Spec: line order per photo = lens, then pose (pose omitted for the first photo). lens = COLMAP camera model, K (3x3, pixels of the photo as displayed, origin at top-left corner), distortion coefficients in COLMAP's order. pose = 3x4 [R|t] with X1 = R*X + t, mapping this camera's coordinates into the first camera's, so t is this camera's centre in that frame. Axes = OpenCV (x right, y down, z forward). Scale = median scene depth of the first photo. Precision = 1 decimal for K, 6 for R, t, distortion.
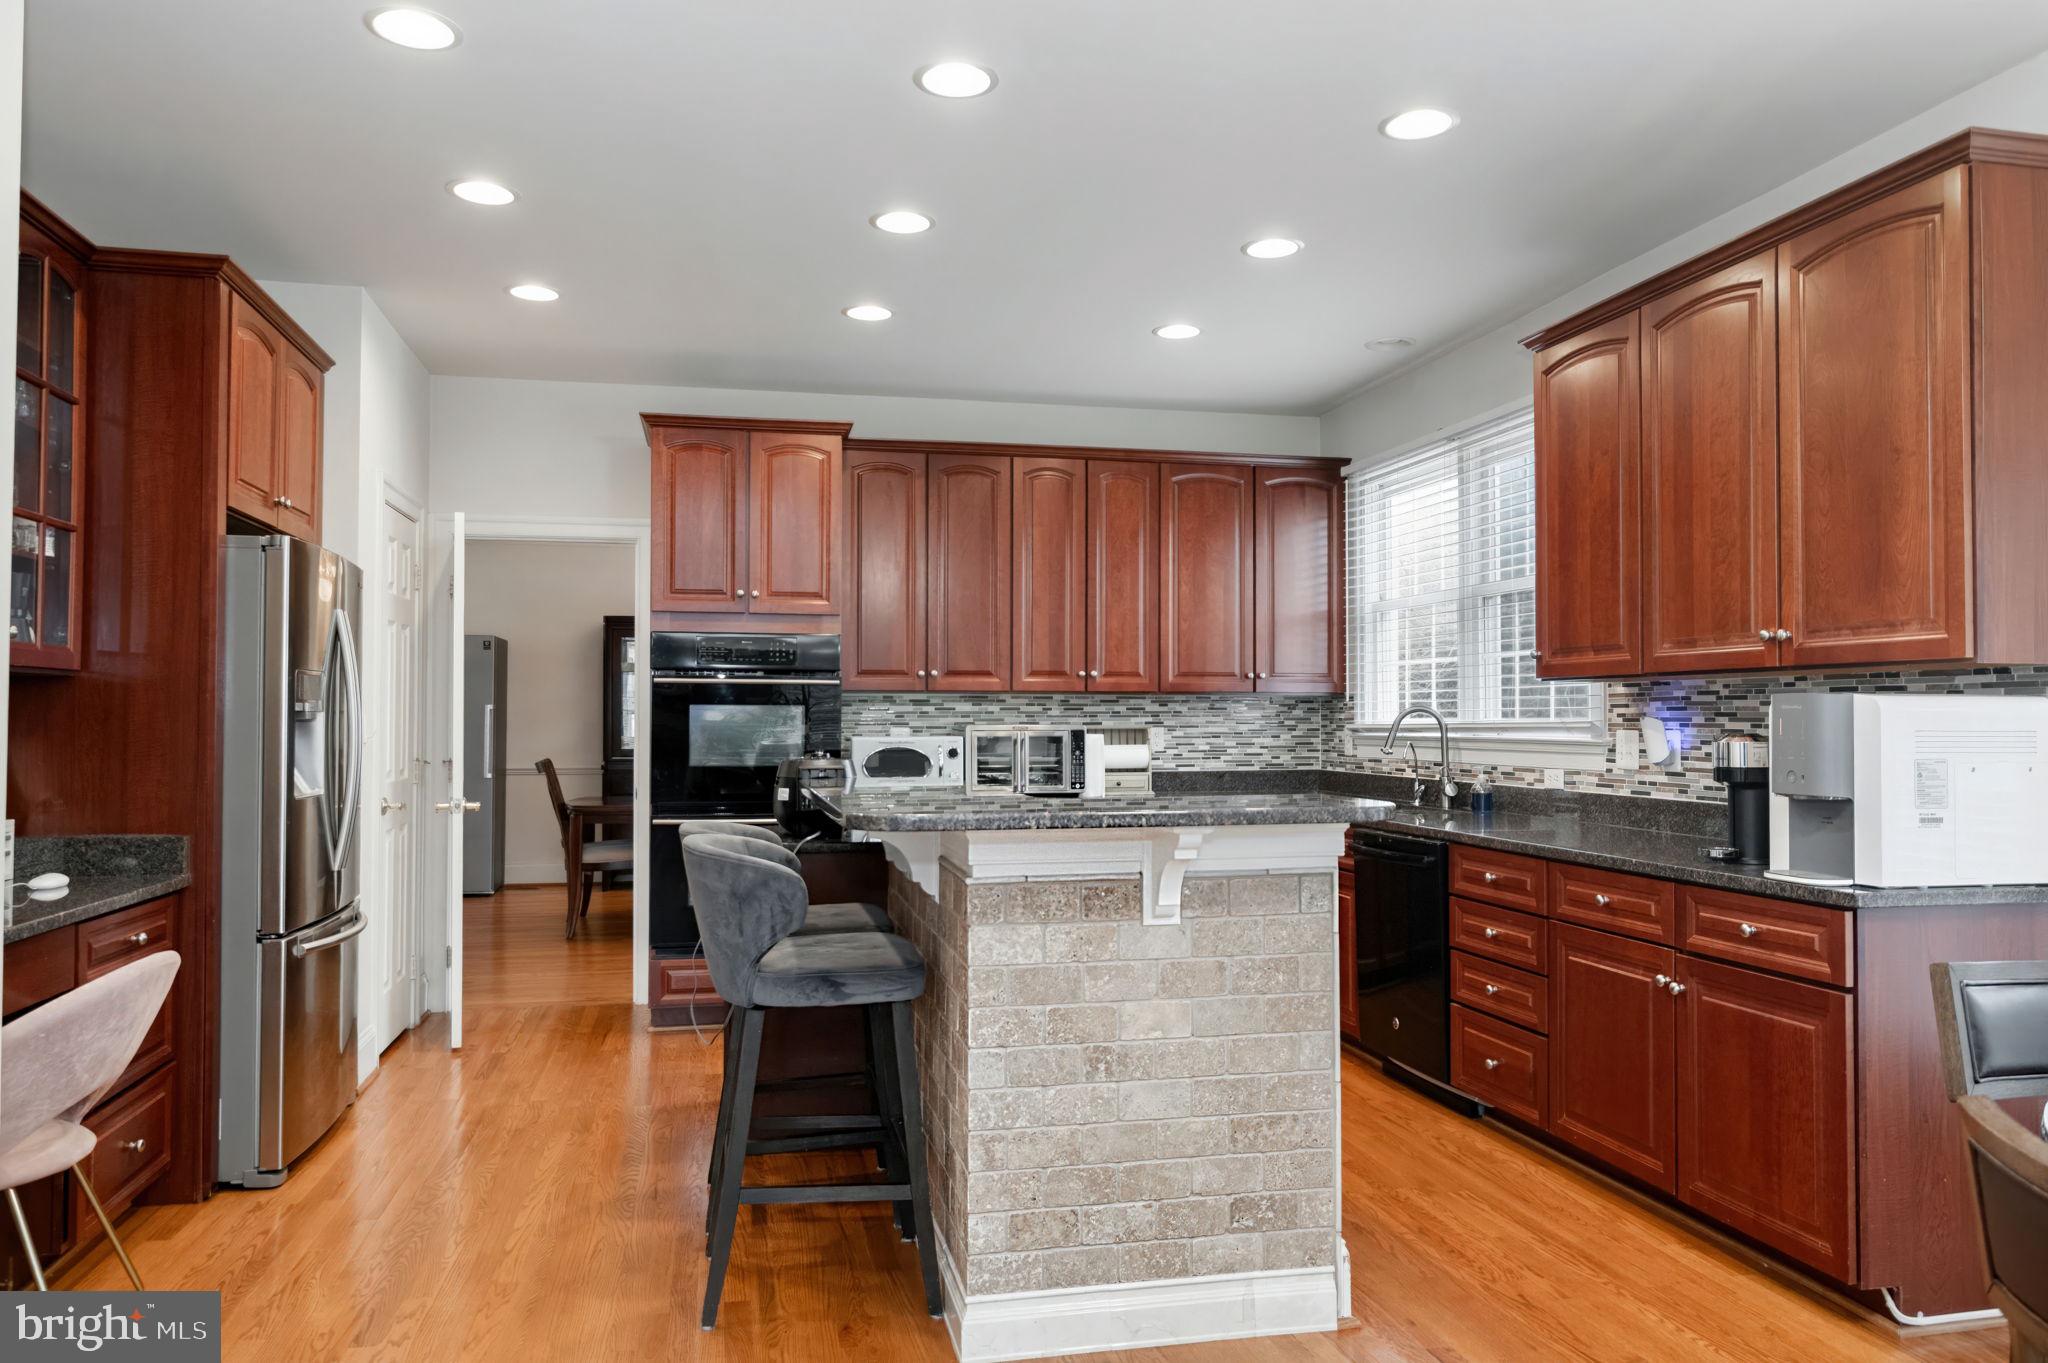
lens RADIAL K [[1411.7, 0, 1022.1], [0, 1411.7, 682.8], [0, 0, 1]] dist [0.002766, 0.001361]
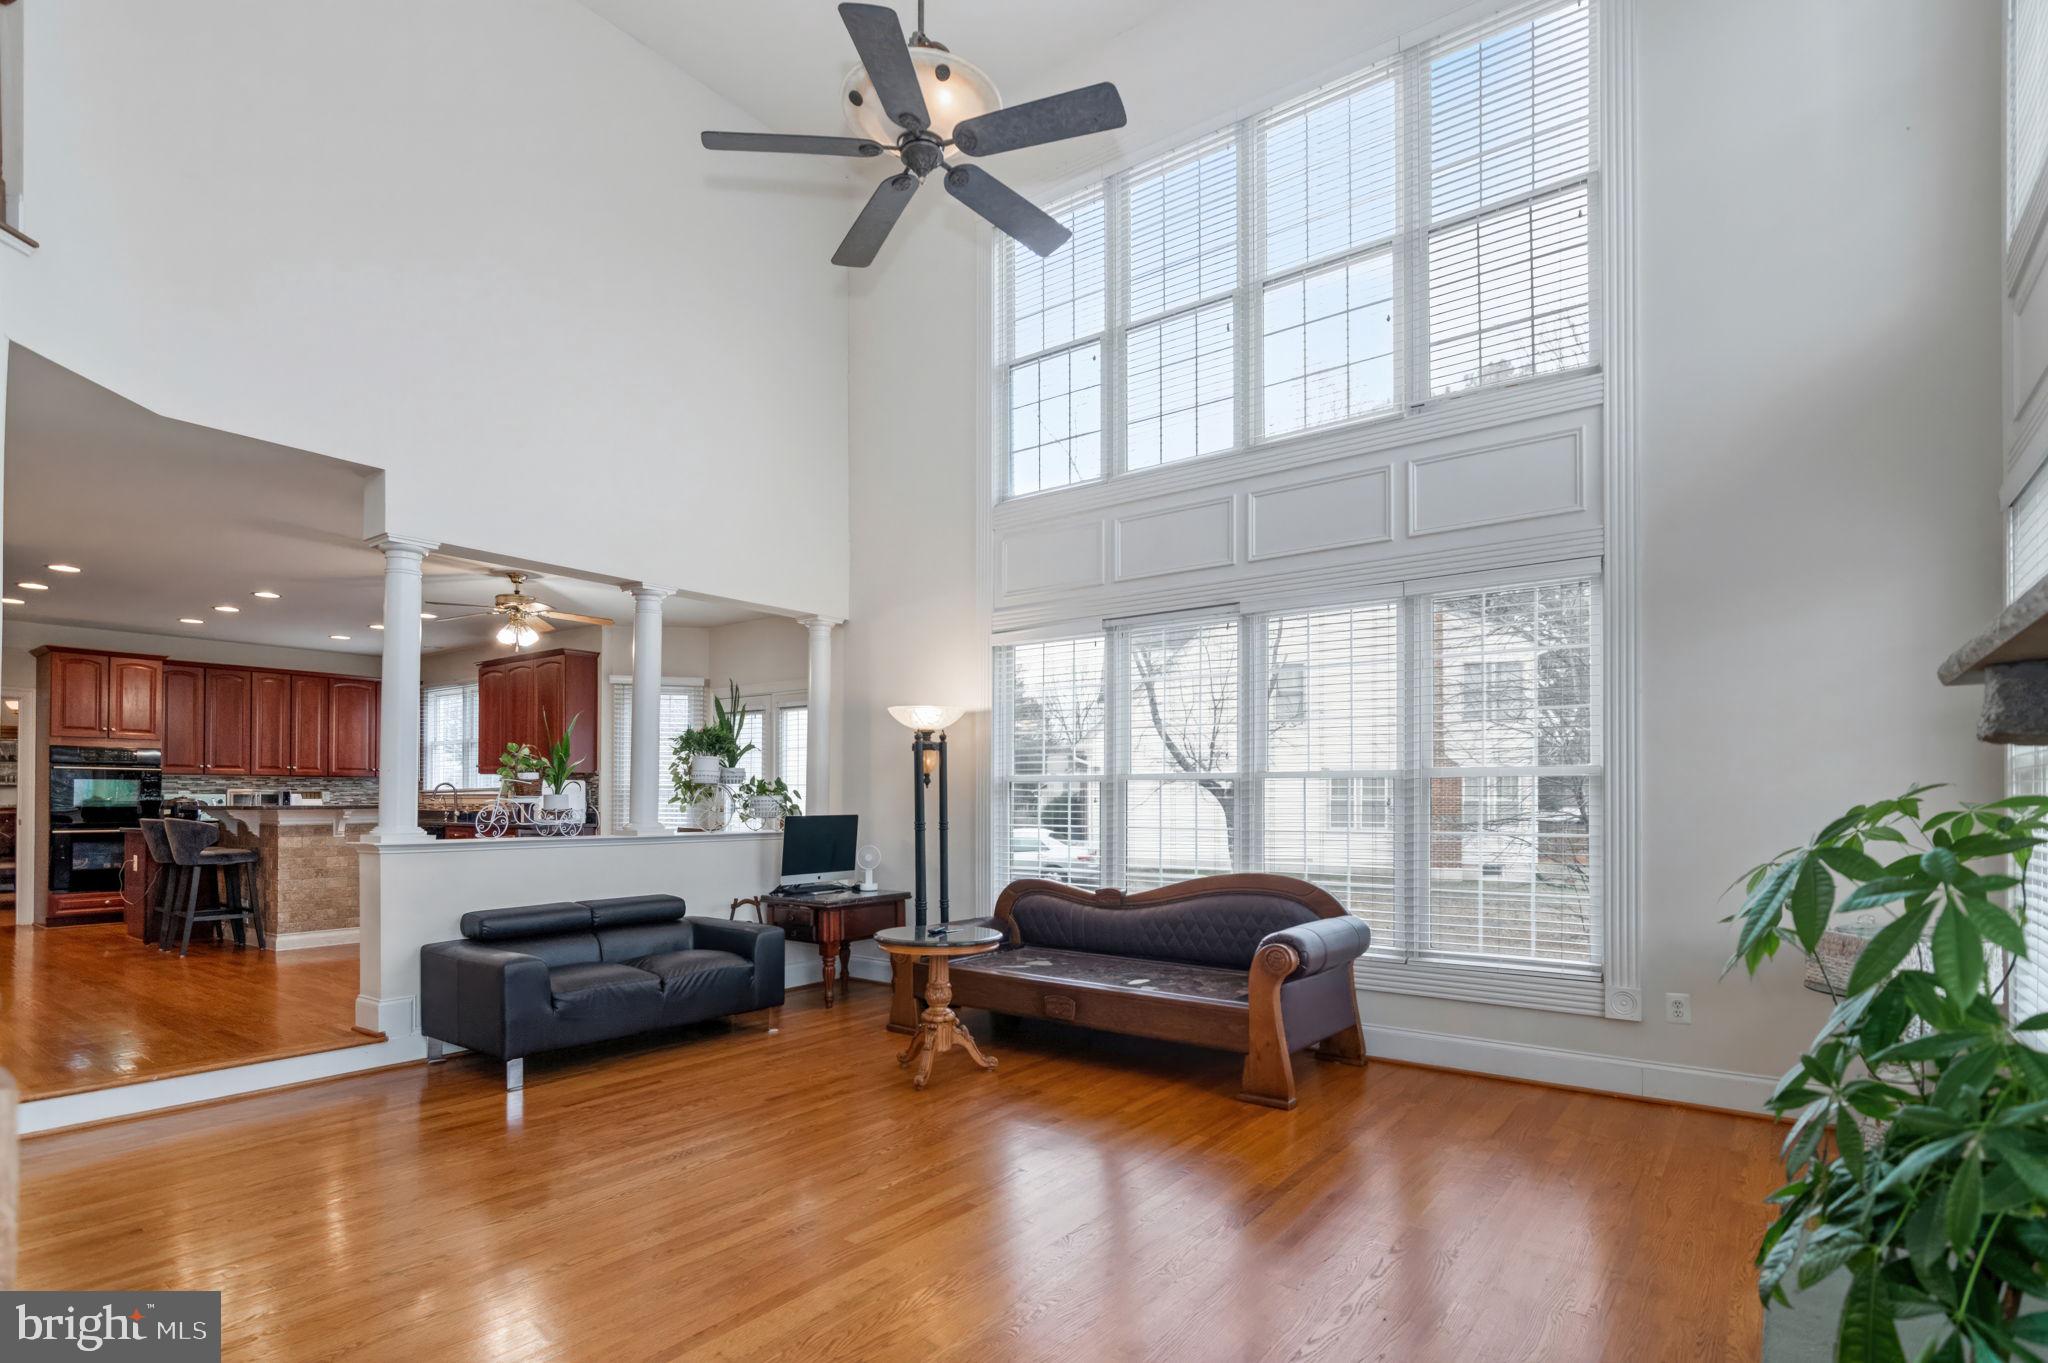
lens RADIAL K [[1026.6, 0, 1019.9], [0, 1026.6, 789.8], [0, 0, 1]] dist [0.001187, -0.000764]
pose [[0.758149, 0.006877, 0.652045, -0.146477], [-0.017380, 0.999802, 0.009663, -0.007241], [-0.651850, -0.018658, 0.758119, -1.066278]]
